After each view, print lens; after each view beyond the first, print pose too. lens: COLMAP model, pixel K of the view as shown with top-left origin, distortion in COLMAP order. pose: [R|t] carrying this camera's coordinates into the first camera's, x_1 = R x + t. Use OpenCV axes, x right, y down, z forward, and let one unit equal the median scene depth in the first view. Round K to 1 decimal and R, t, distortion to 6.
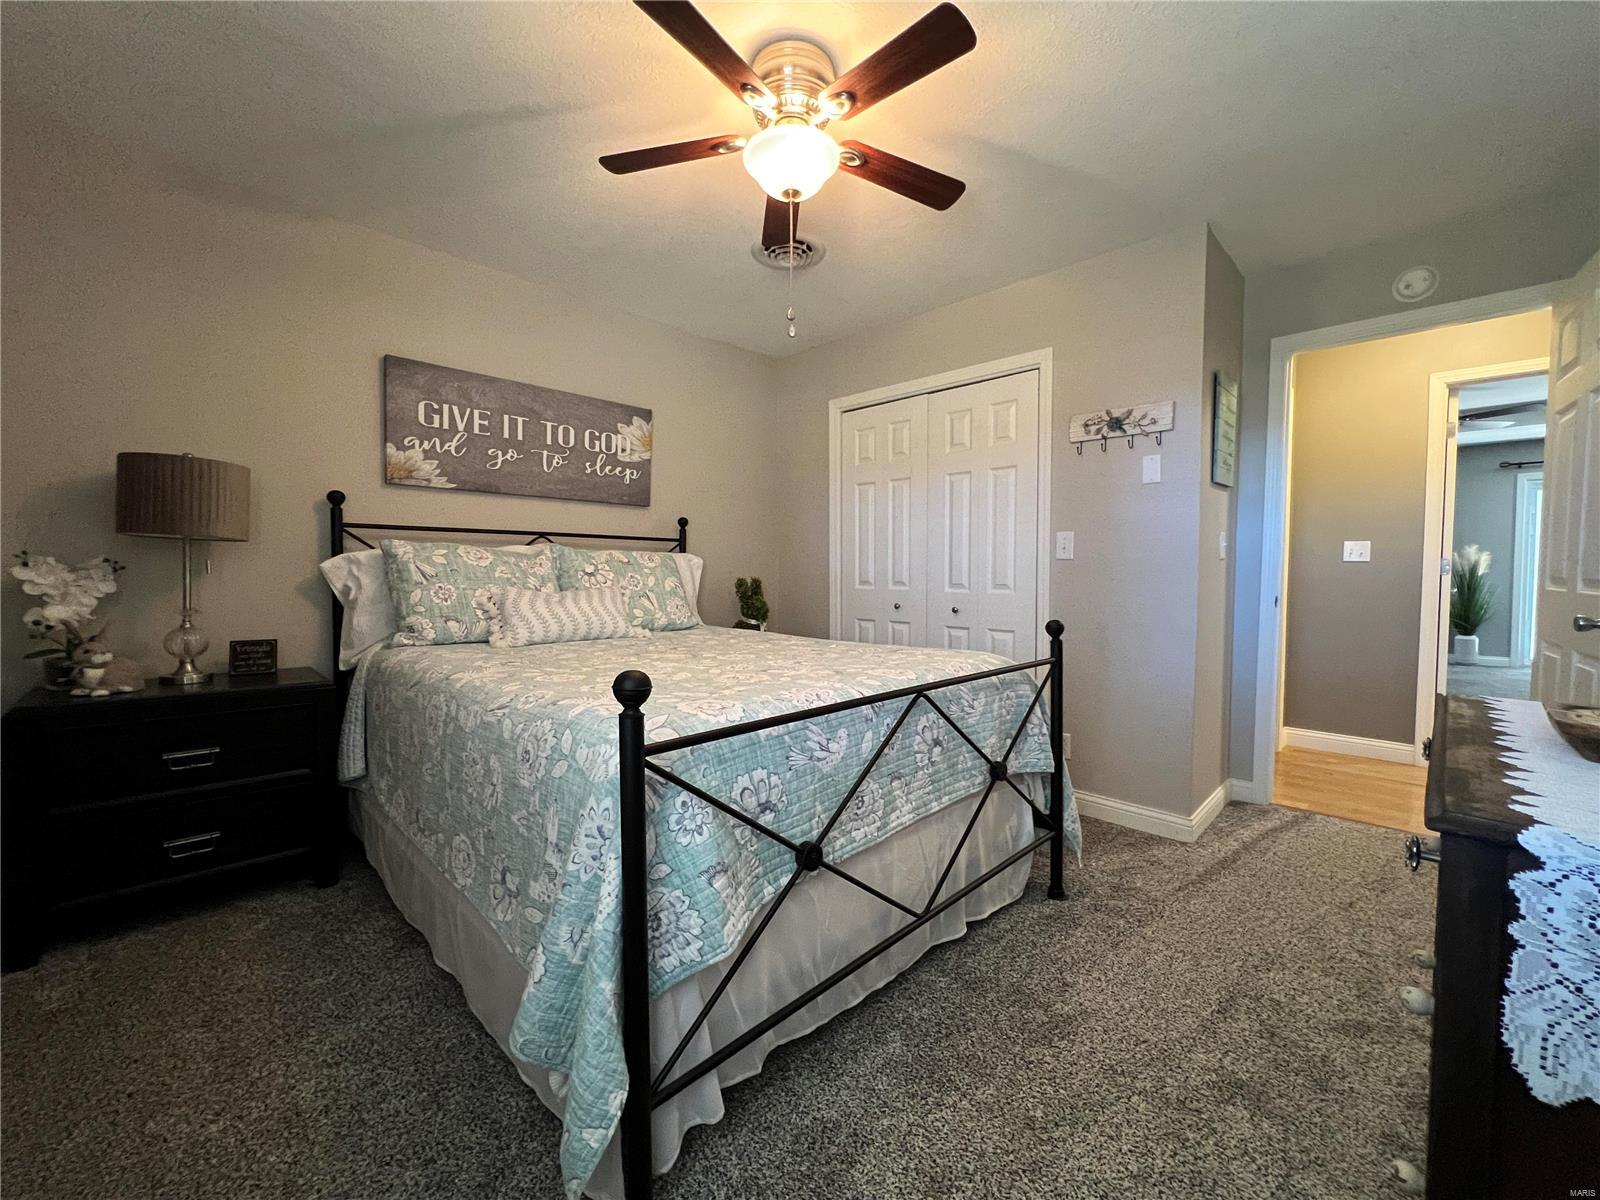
lens RADIAL K [[640.6, 0, 798.2], [0, 640.6, 595.2], [0, 0, 1]] dist [-0.001403, -0.000064]
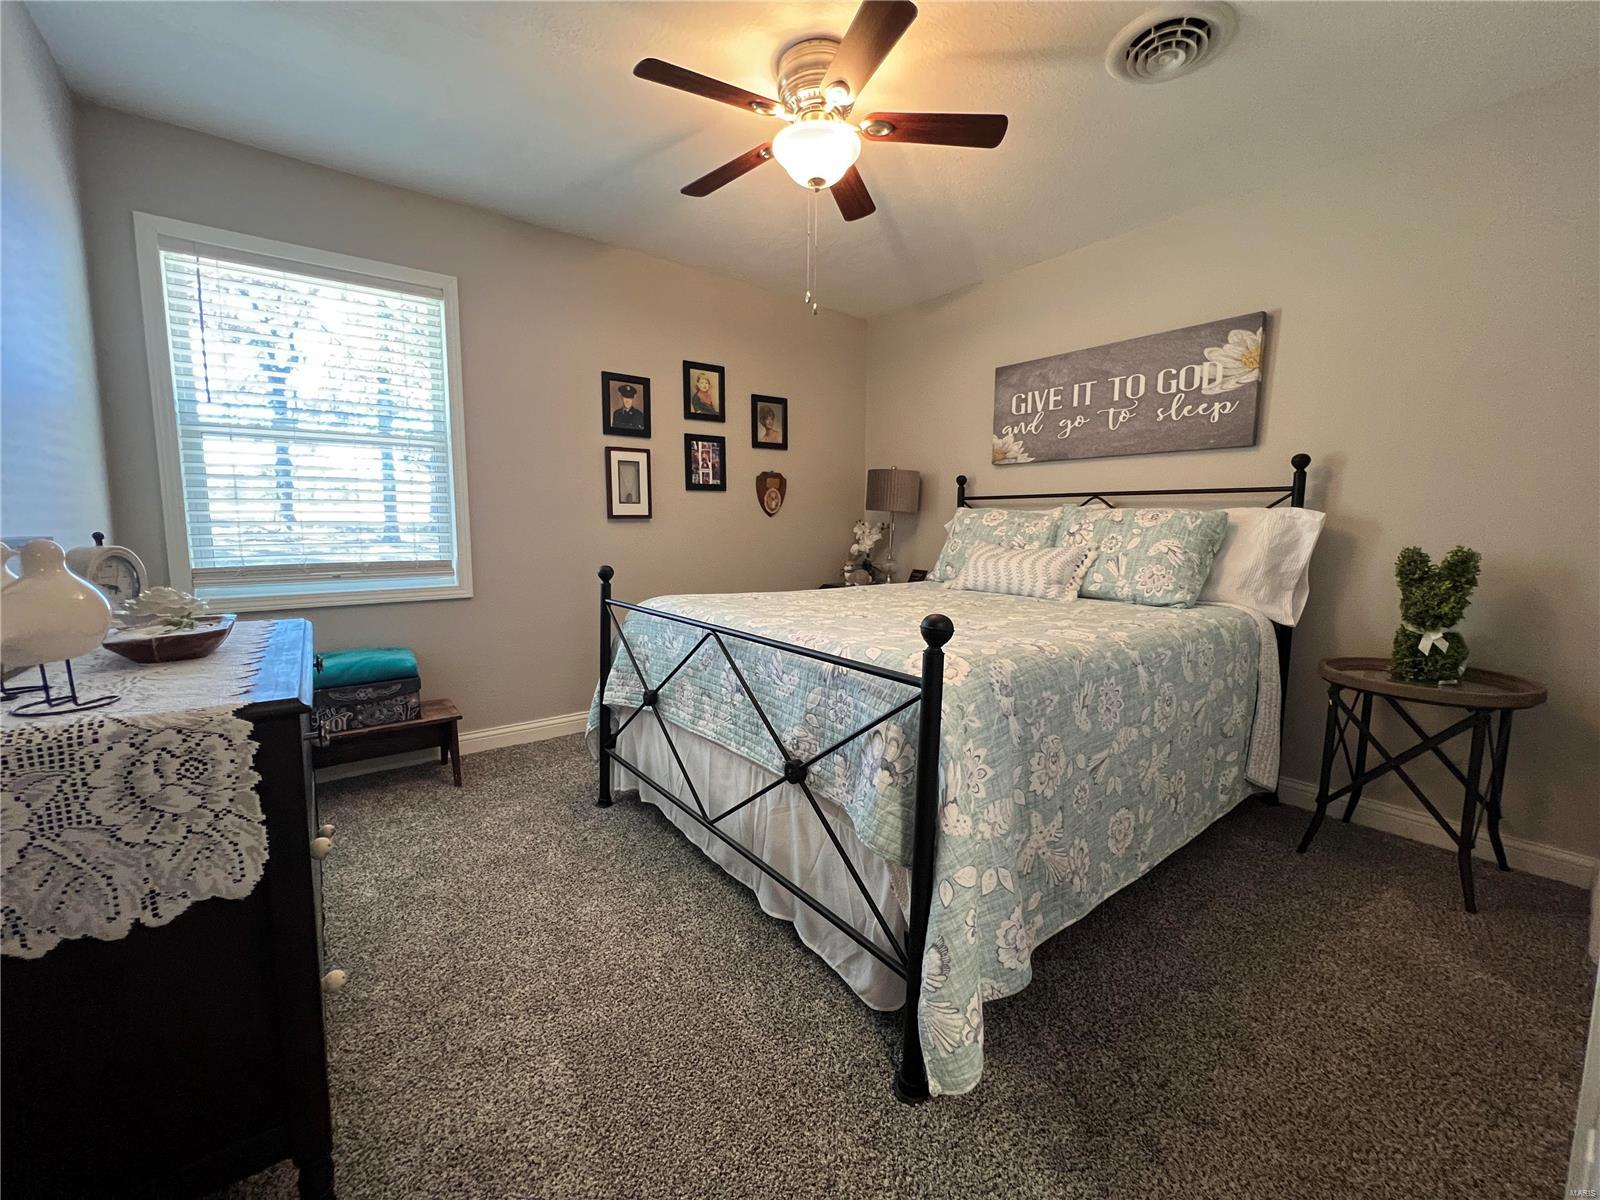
lens RADIAL K [[640.6, 0, 798.2], [0, 640.6, 595.2], [0, 0, 1]] dist [-0.001403, -0.000064]
pose [[-0.125197, 0.099002, -0.987180, 0.726832], [-0.052879, 0.992929, 0.106285, -0.022170], [0.990722, 0.065507, -0.119076, 0.723514]]
